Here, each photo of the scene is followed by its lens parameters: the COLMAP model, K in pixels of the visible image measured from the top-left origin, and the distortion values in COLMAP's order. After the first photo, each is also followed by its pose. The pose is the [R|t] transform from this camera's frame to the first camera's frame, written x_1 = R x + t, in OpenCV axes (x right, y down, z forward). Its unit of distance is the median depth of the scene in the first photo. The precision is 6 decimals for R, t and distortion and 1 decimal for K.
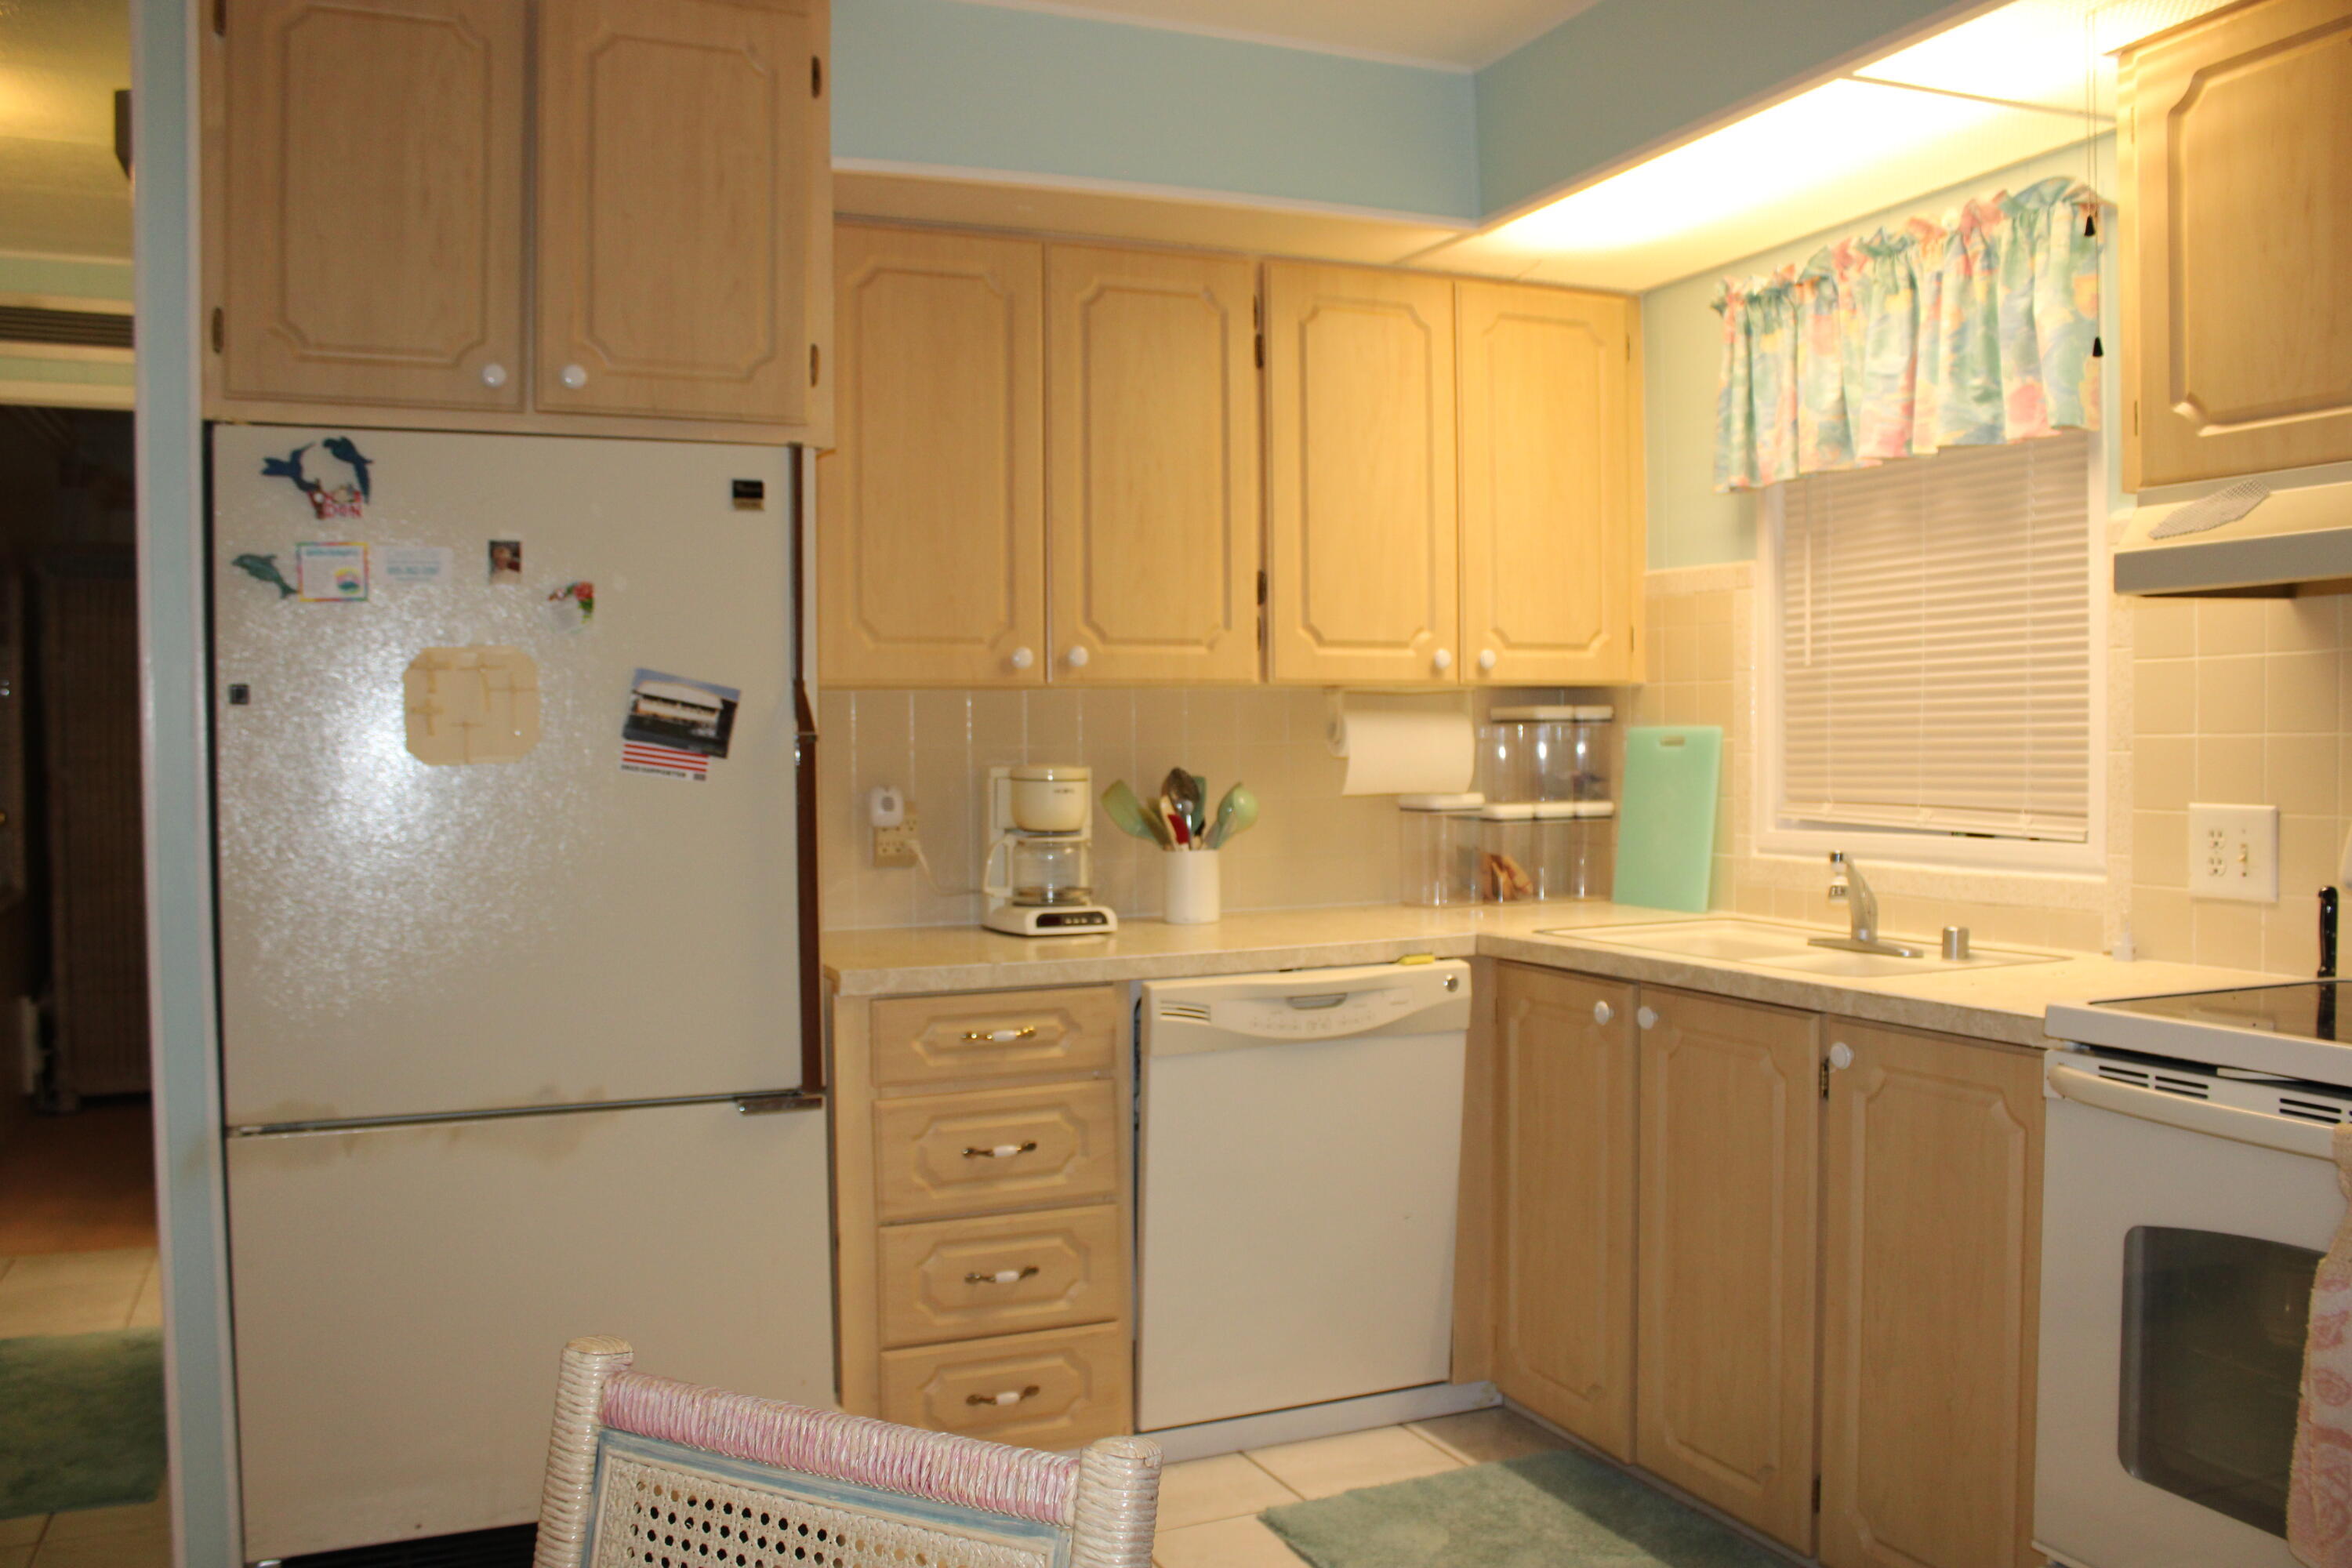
lens RADIAL K [[1943.4, 0, 1176.0], [0, 1943.4, 784.0], [0, 0, 1]] dist [-0.164836, 0.143384]
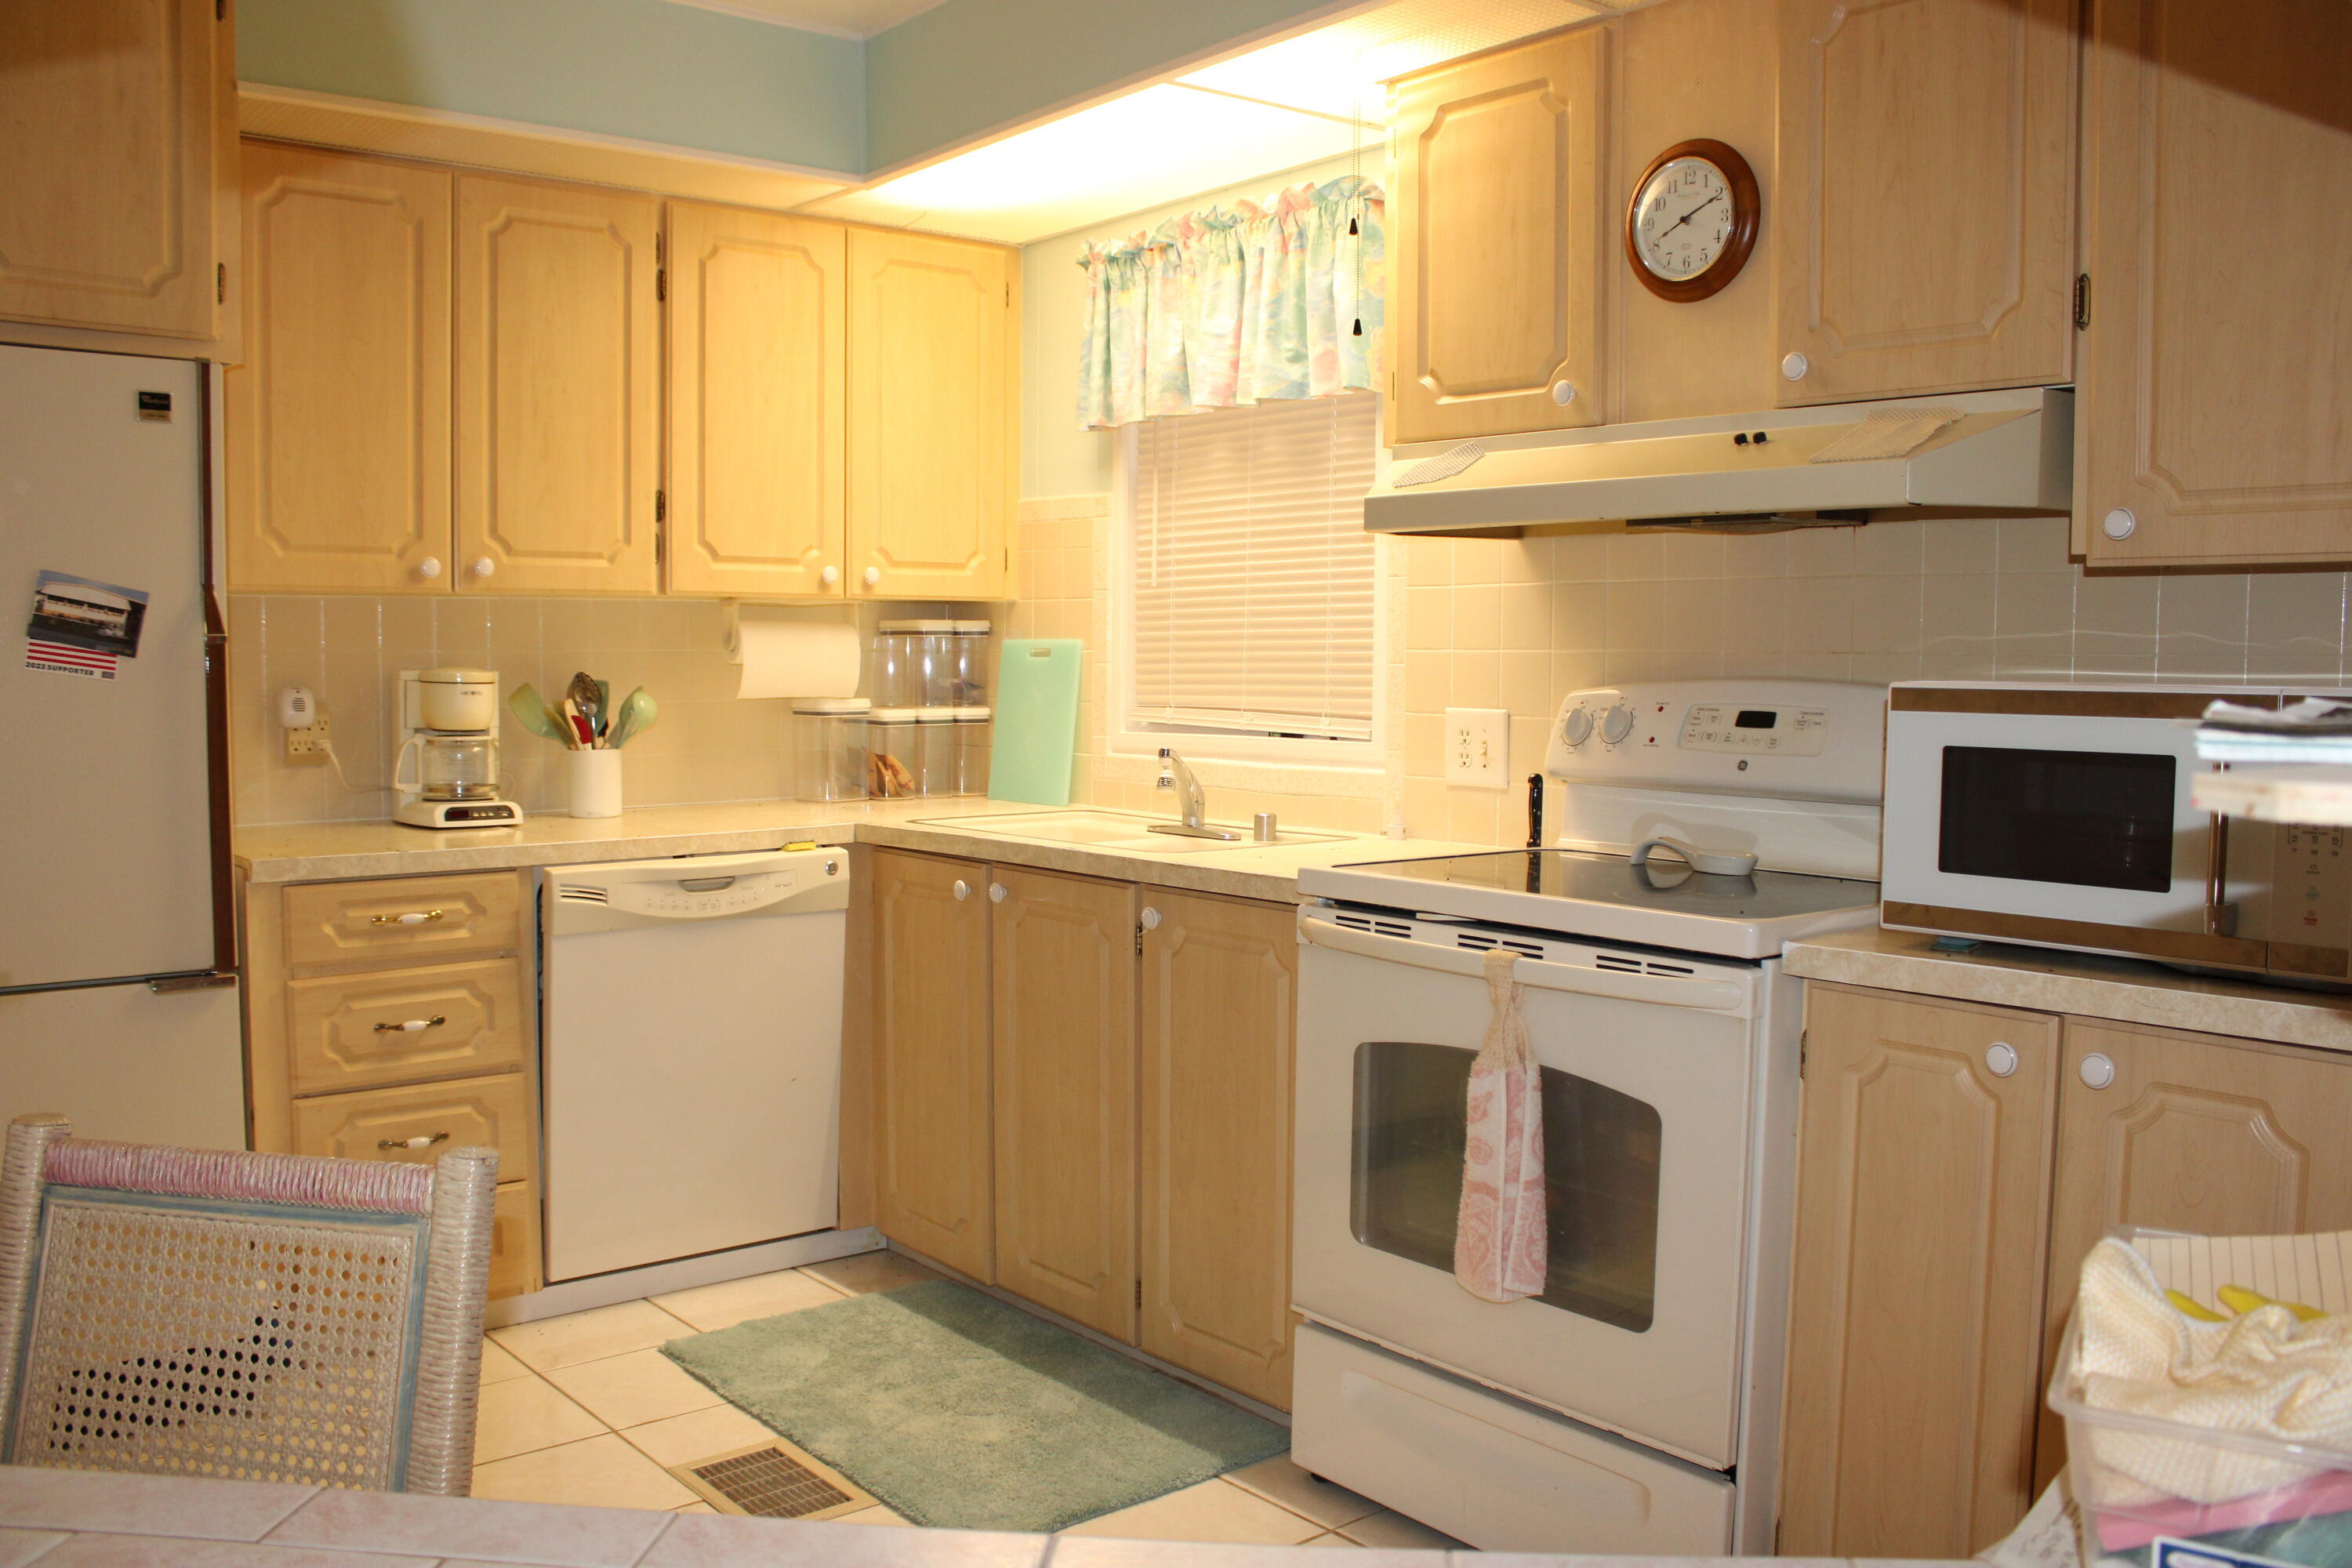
lens RADIAL K [[1943.4, 0, 1176.0], [0, 1943.4, 784.0], [0, 0, 1]] dist [-0.164836, 0.143384]
pose [[0.960083, -0.004516, 0.279680, 0.022957], [-0.007601, 0.999079, 0.042225, 0.006949], [-0.279613, -0.042666, 0.959164, -0.122306]]
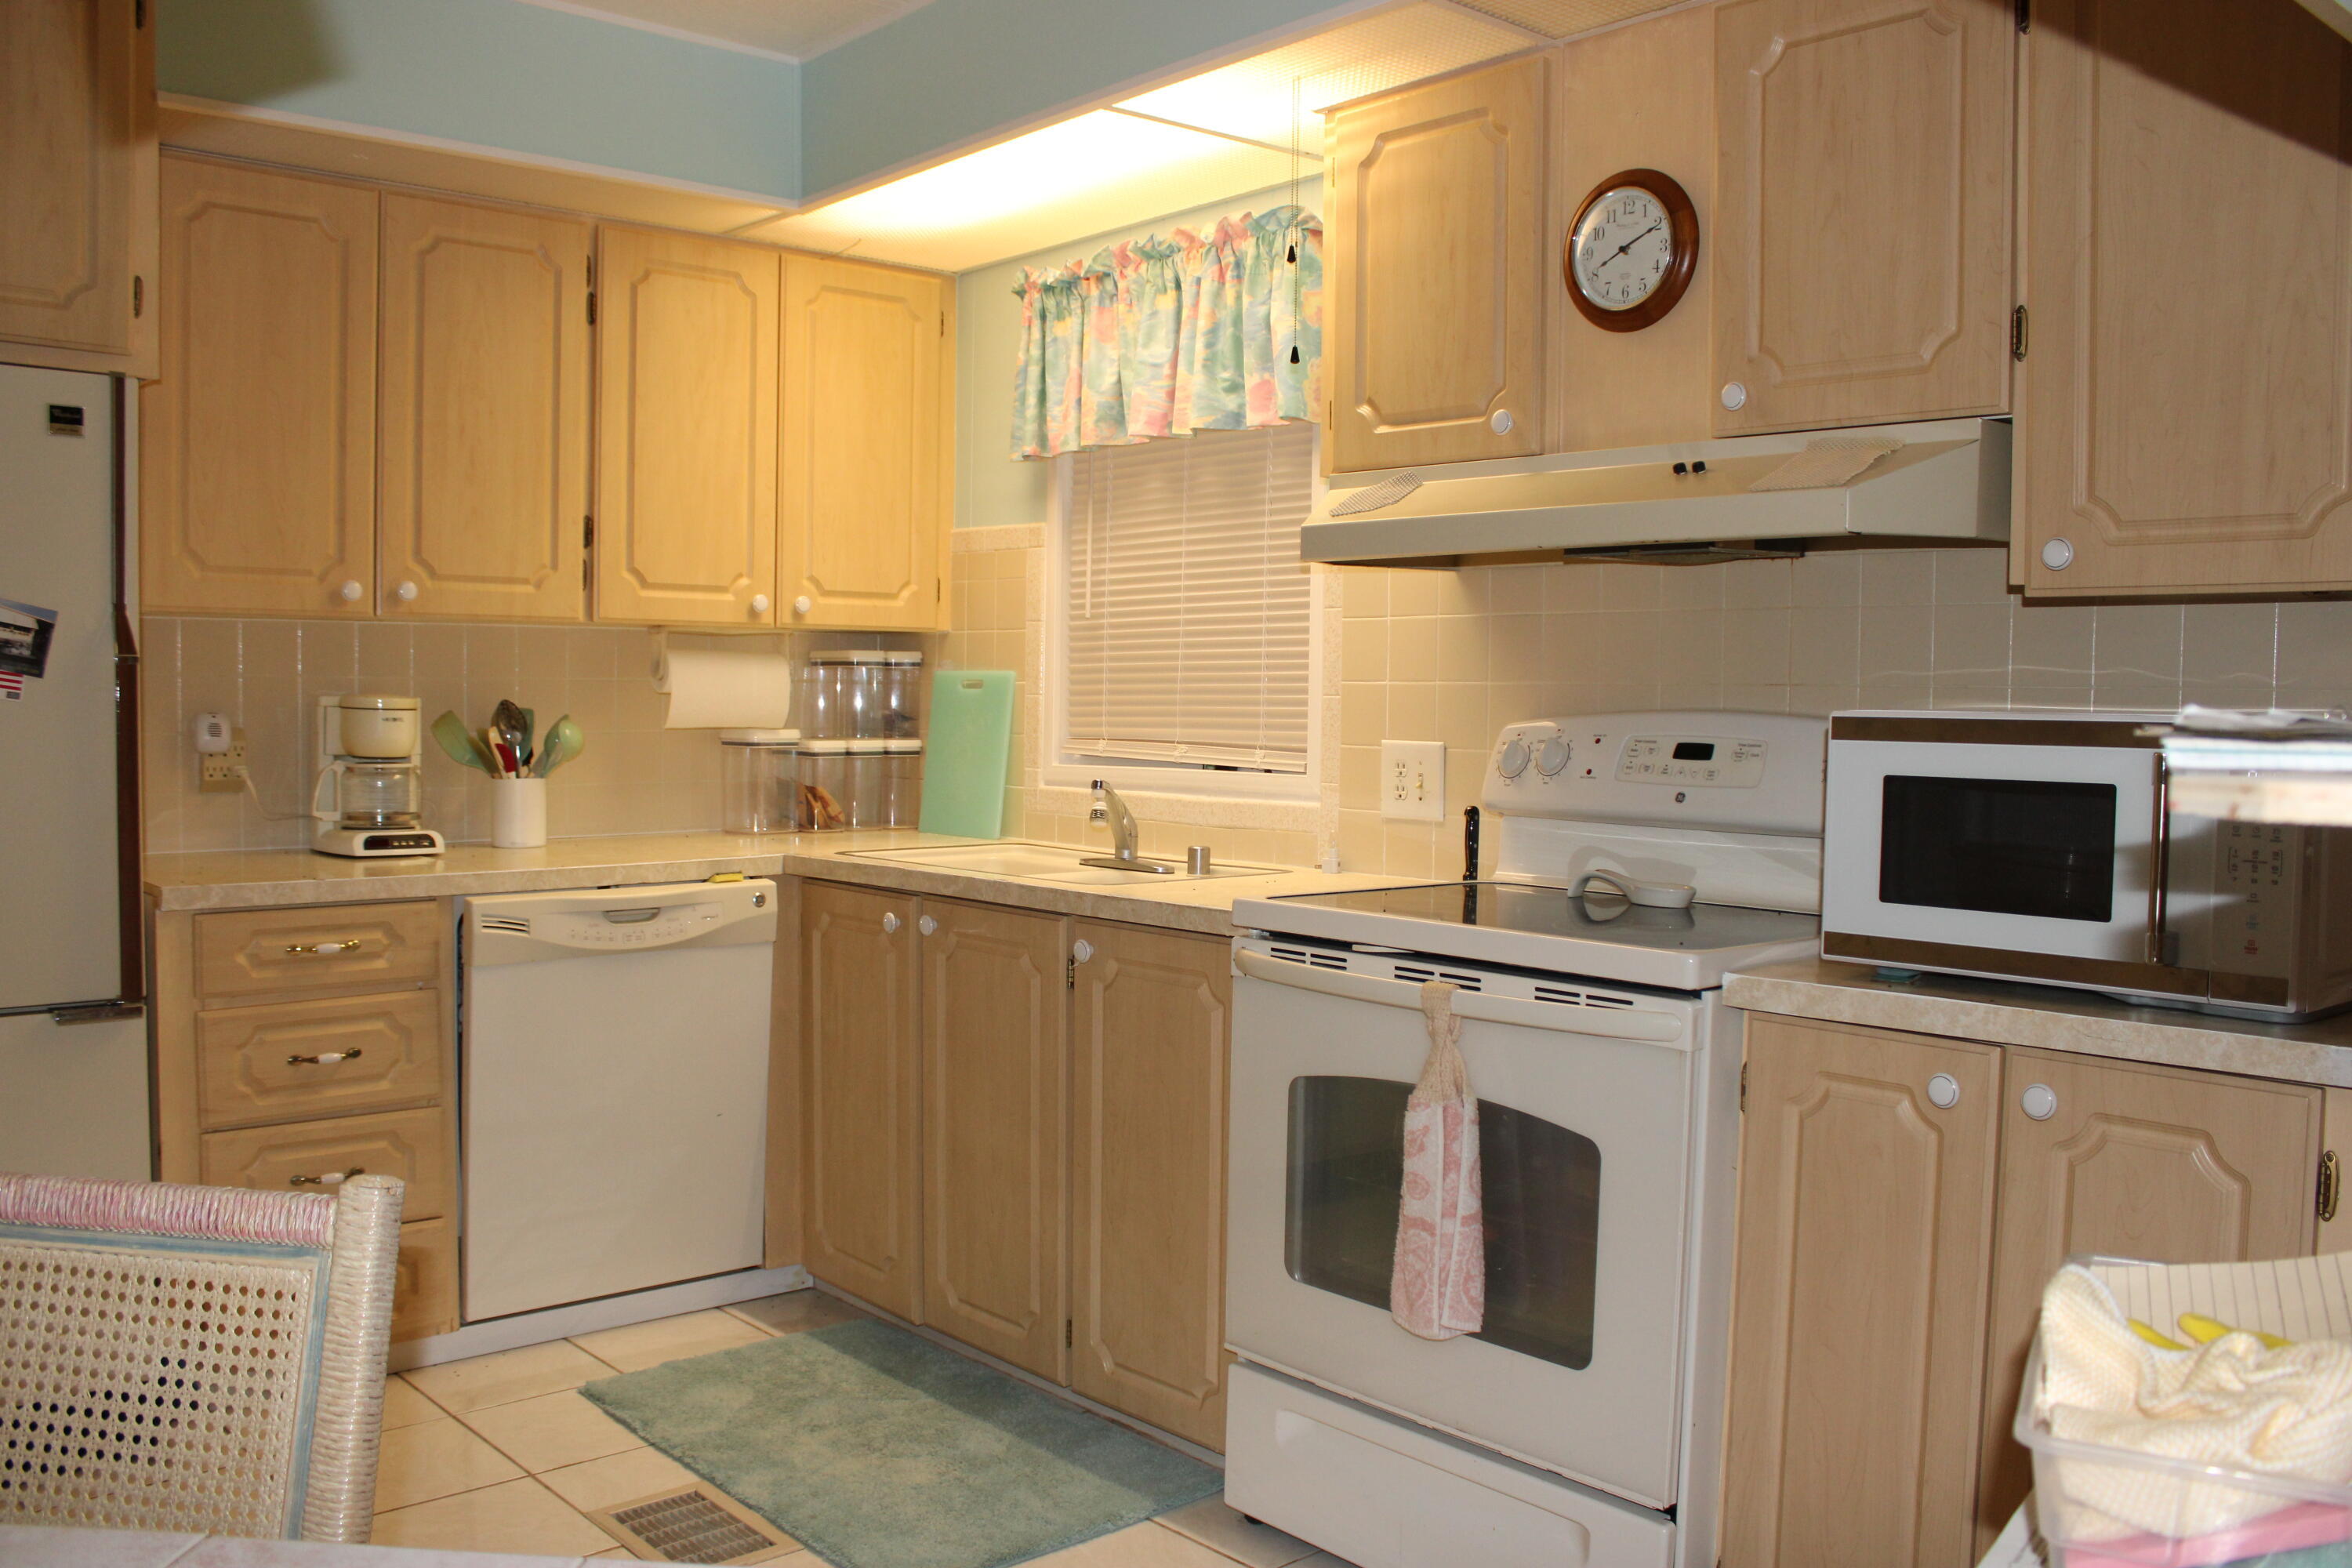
lens RADIAL K [[1943.4, 0, 1176.0], [0, 1943.4, 784.0], [0, 0, 1]] dist [-0.164836, 0.143384]
pose [[0.949744, 0.006186, 0.312967, 0.025553], [-0.013554, 0.999680, 0.021371, 0.011707], [-0.312735, -0.024539, 0.949523, -0.111748]]
